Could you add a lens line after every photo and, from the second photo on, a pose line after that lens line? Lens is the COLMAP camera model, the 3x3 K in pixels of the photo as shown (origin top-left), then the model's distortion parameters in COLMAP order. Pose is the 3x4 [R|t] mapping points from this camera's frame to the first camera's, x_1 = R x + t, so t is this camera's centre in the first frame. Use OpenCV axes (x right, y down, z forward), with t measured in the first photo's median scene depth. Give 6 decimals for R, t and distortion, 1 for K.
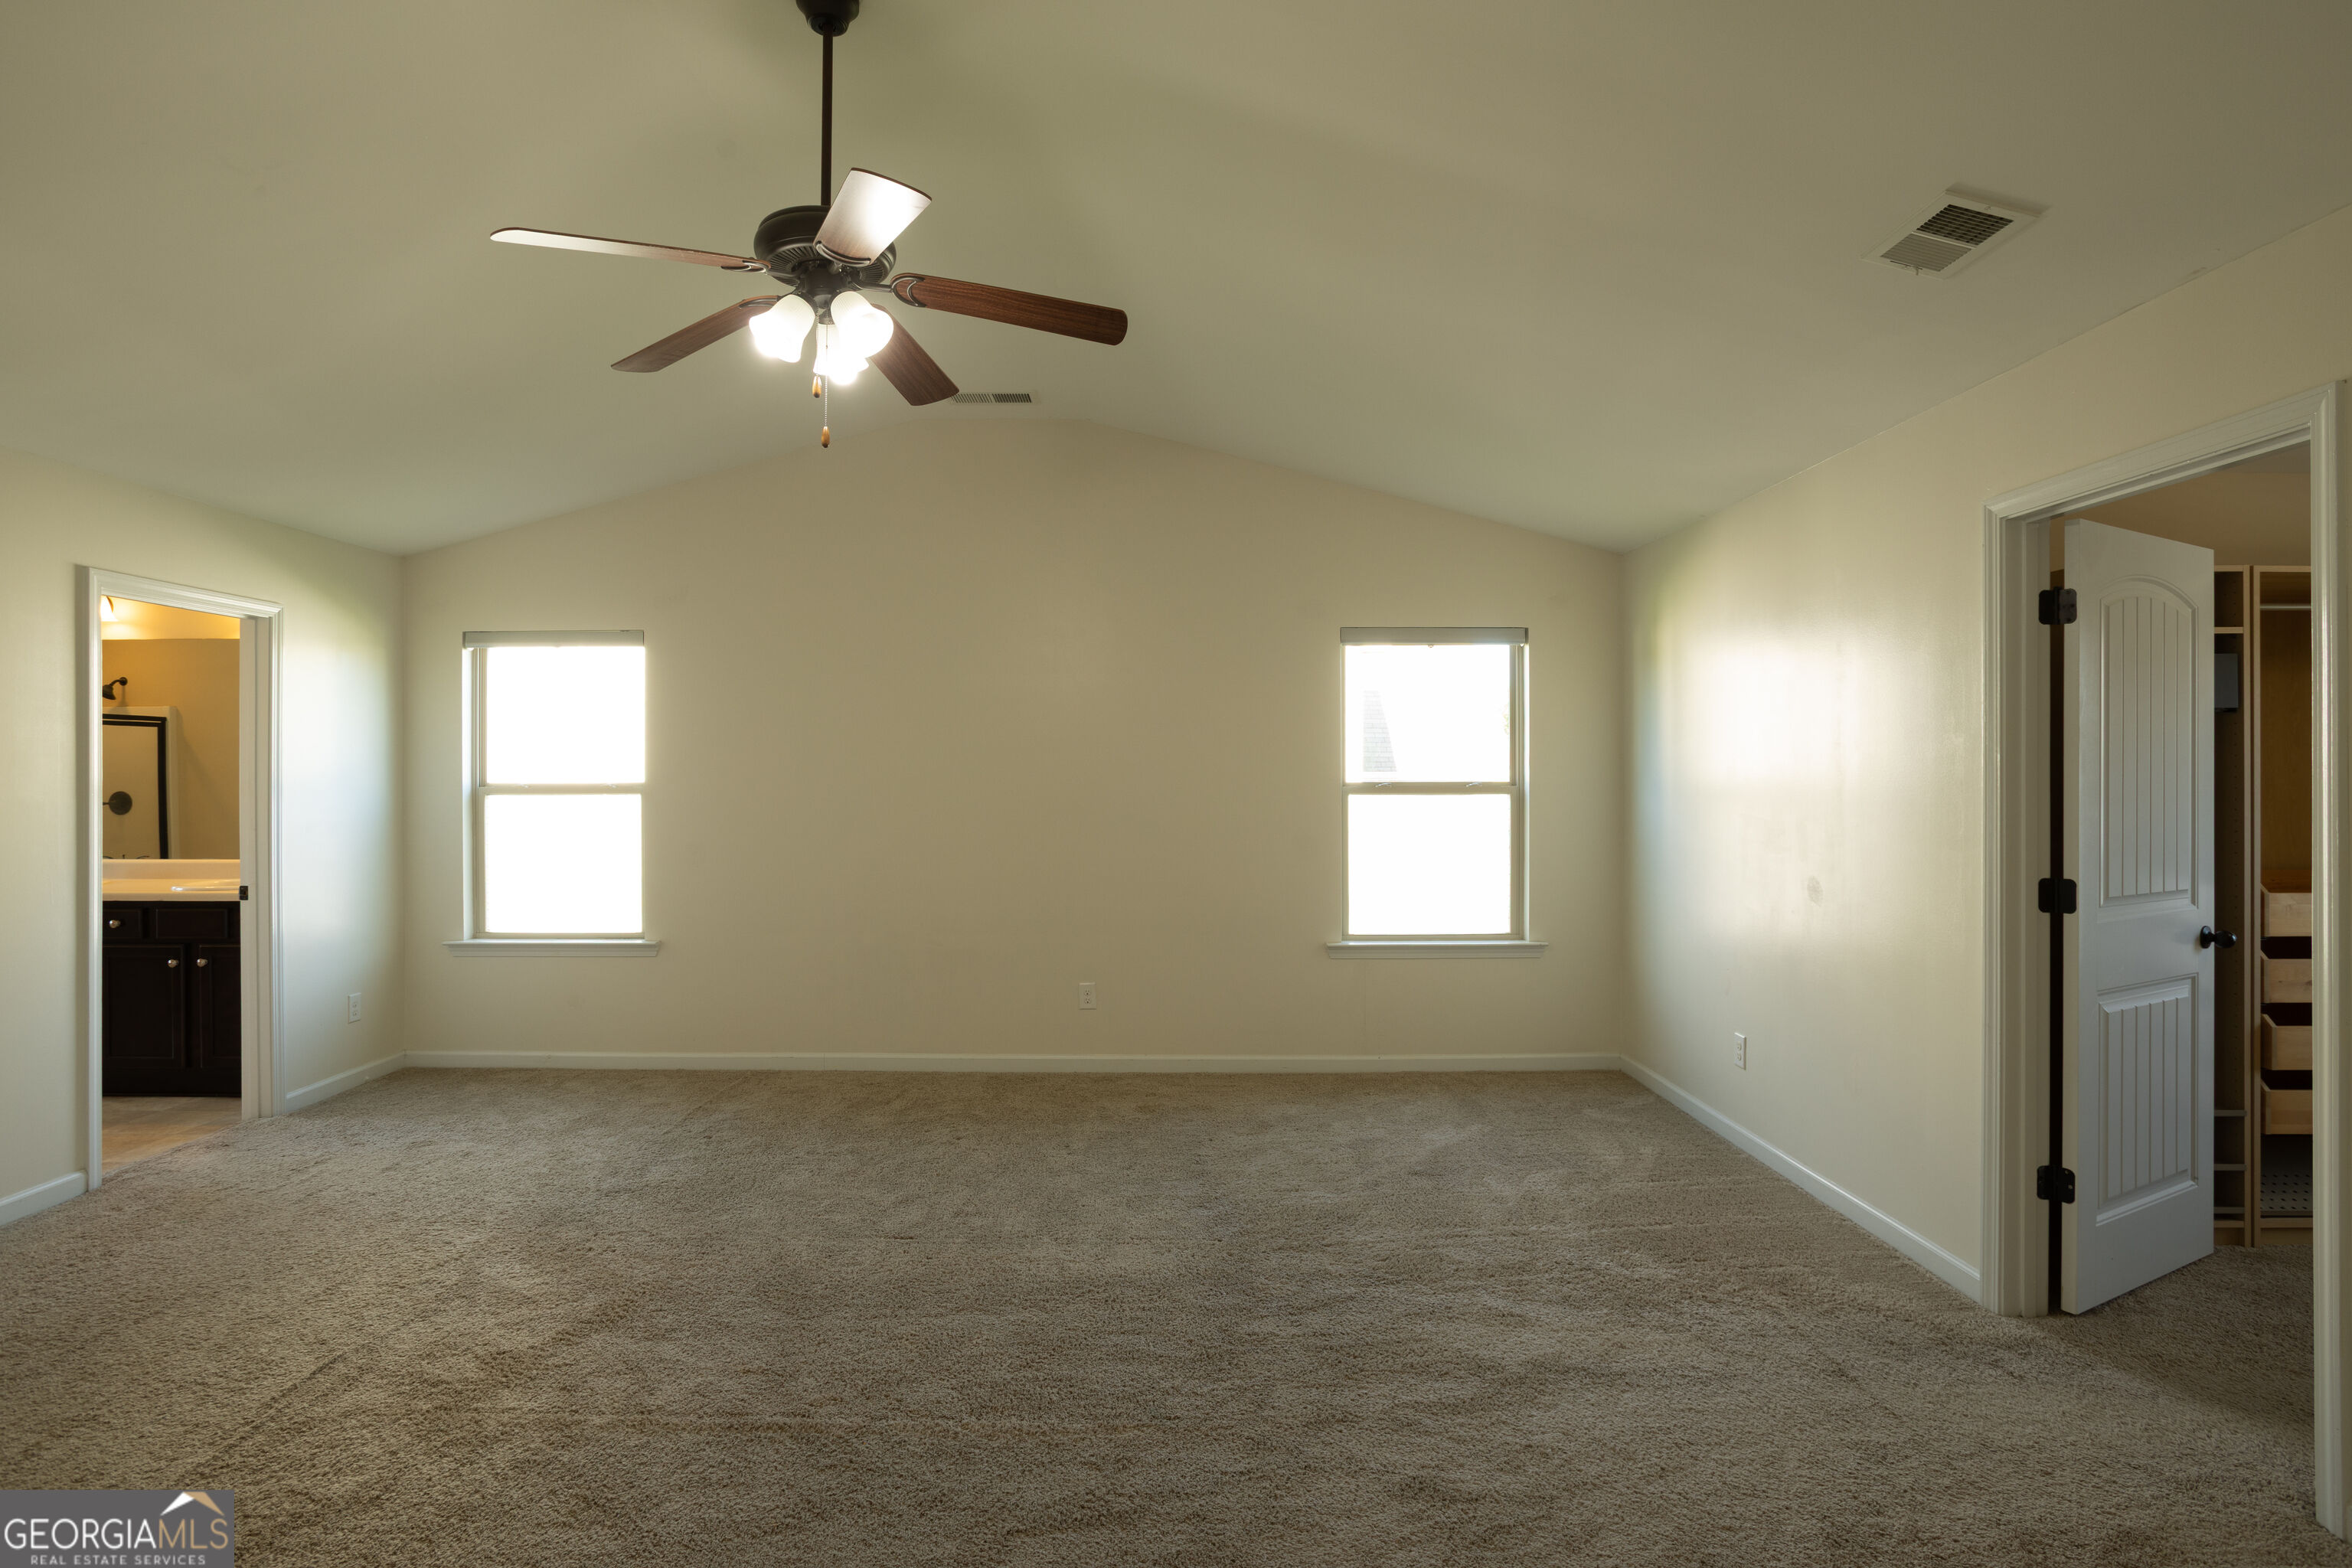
lens RADIAL K [[1209.6, 0, 1165.0], [0, 1209.6, 776.2], [0, 0, 1]] dist [-0.052685, 0.030947]
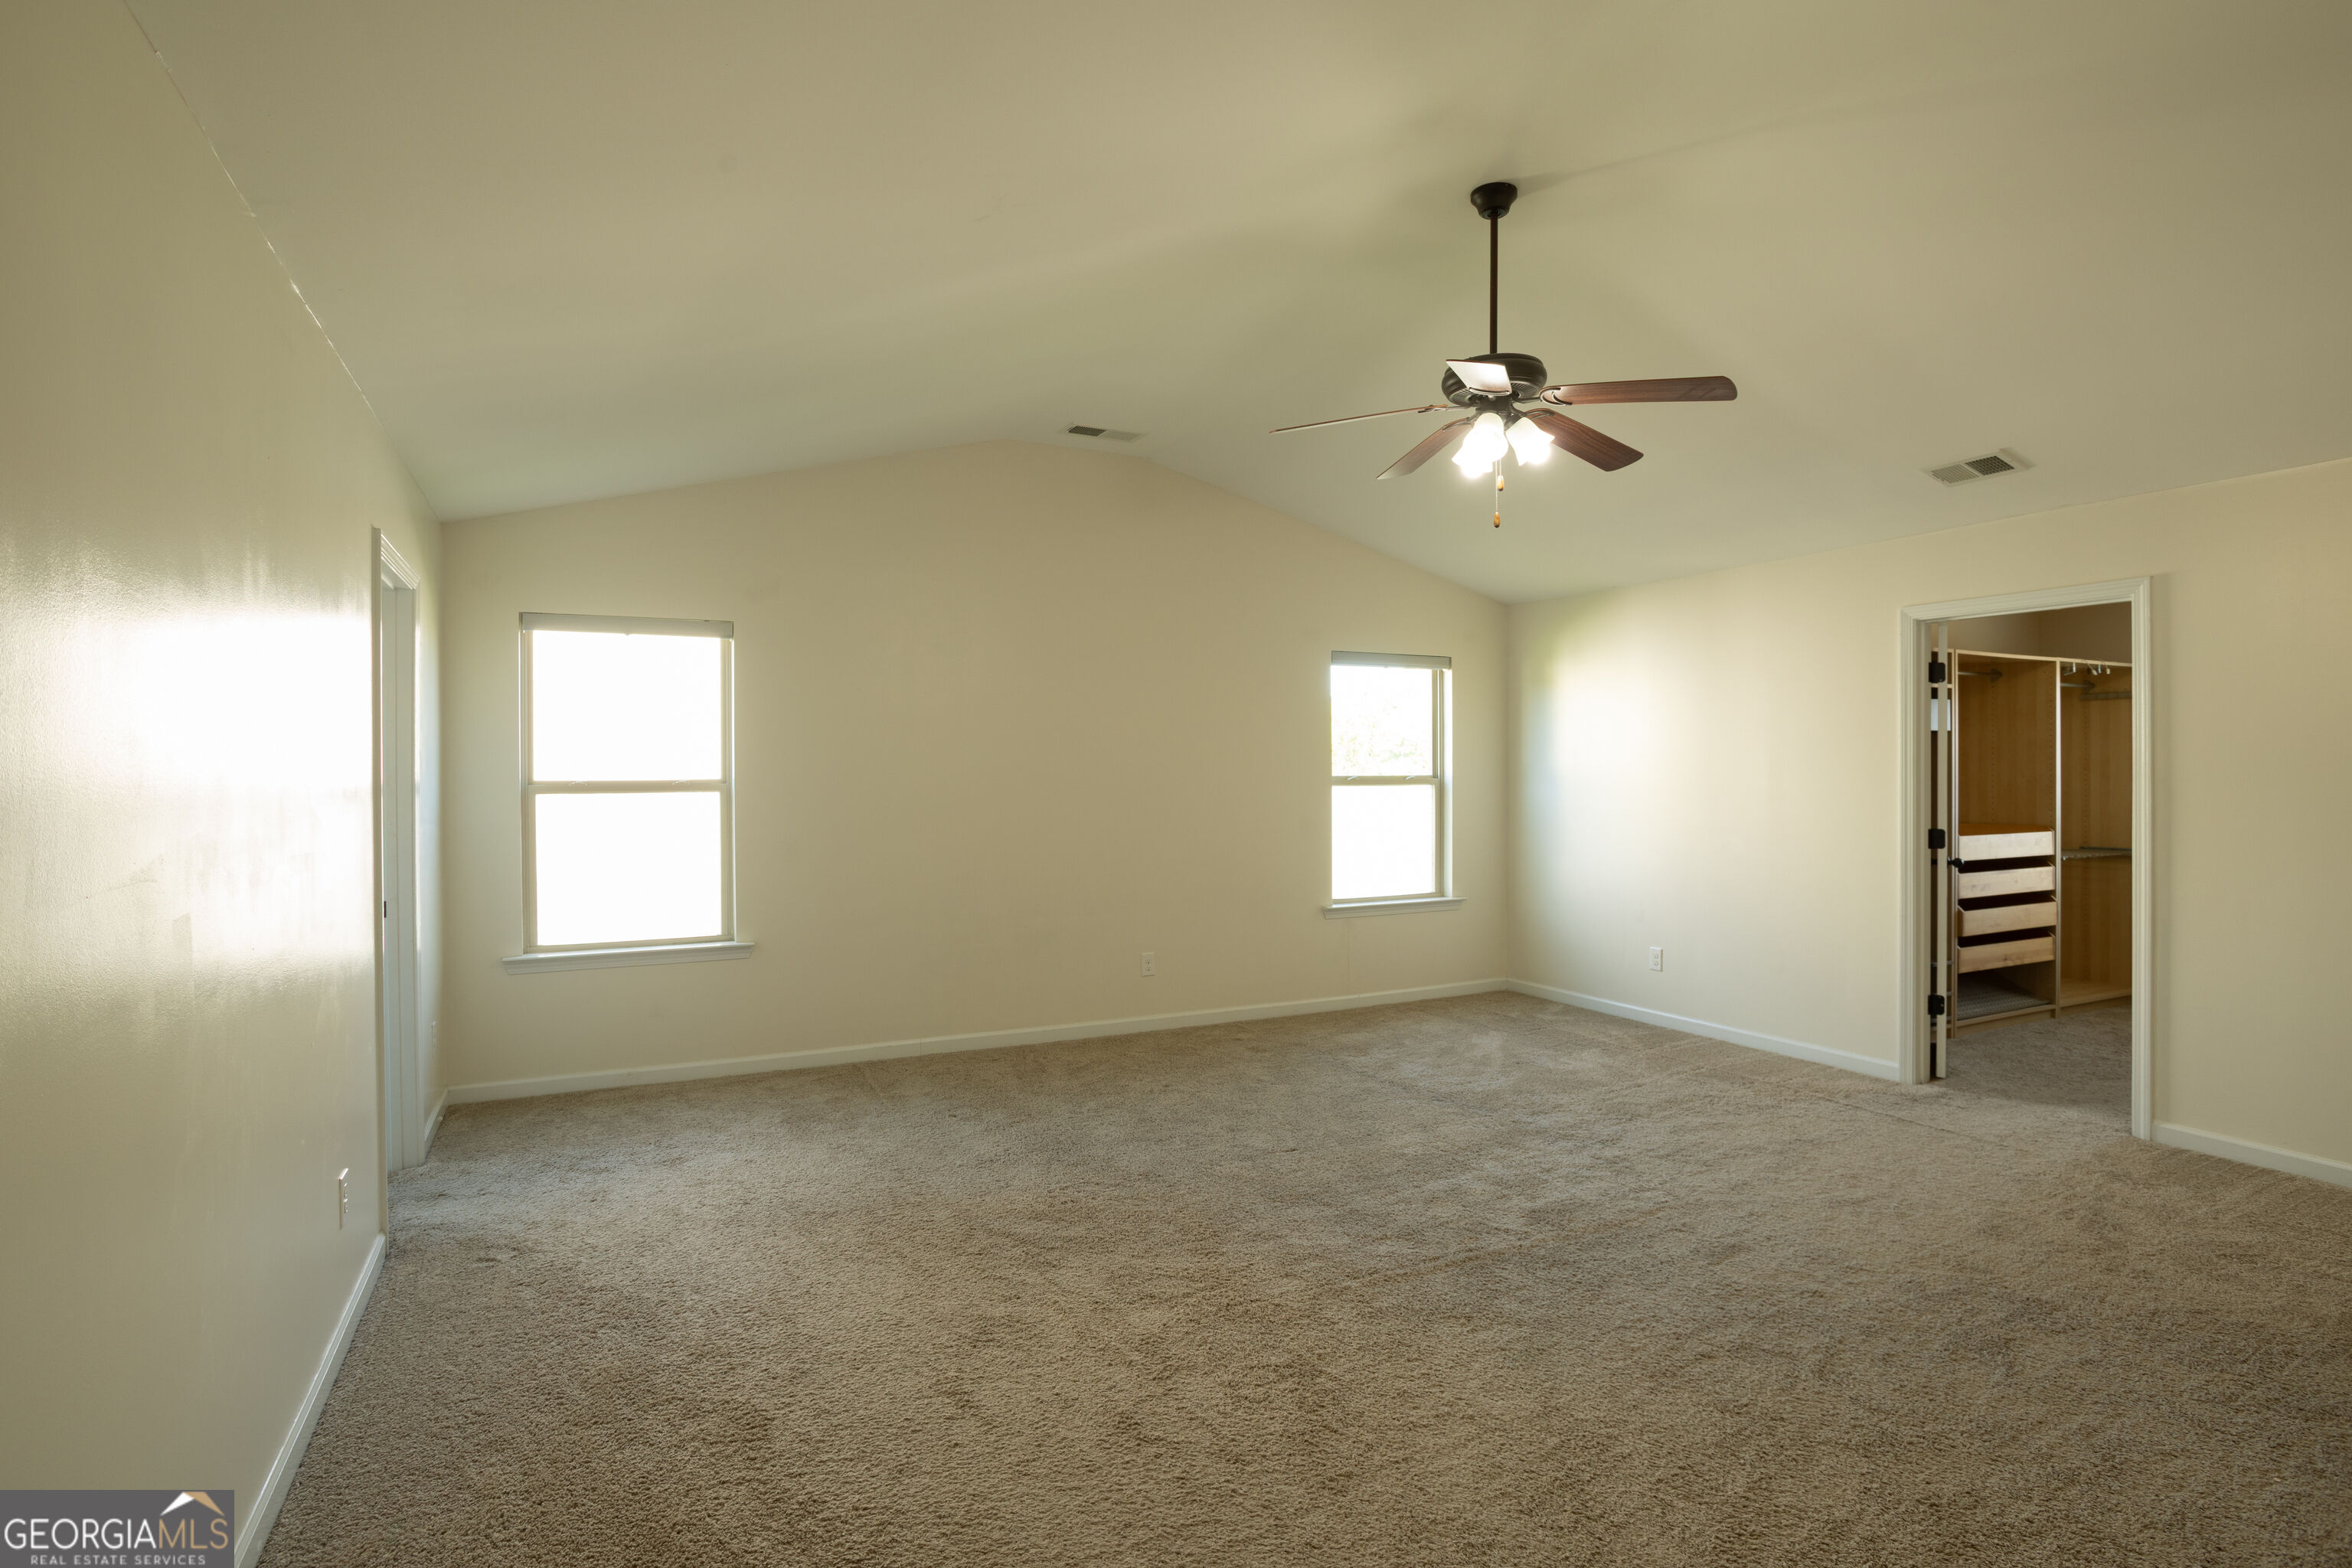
lens RADIAL K [[1209.6, 0, 1130.6], [0, 1209.6, 775.1], [0, 0, 1]] dist [-0.052685, 0.030947]
pose [[0.892581, -0.003550, 0.450873, -0.684727], [0.002314, 0.999992, 0.003294, -0.000495], [-0.450882, -0.001897, 0.892582, -0.013255]]
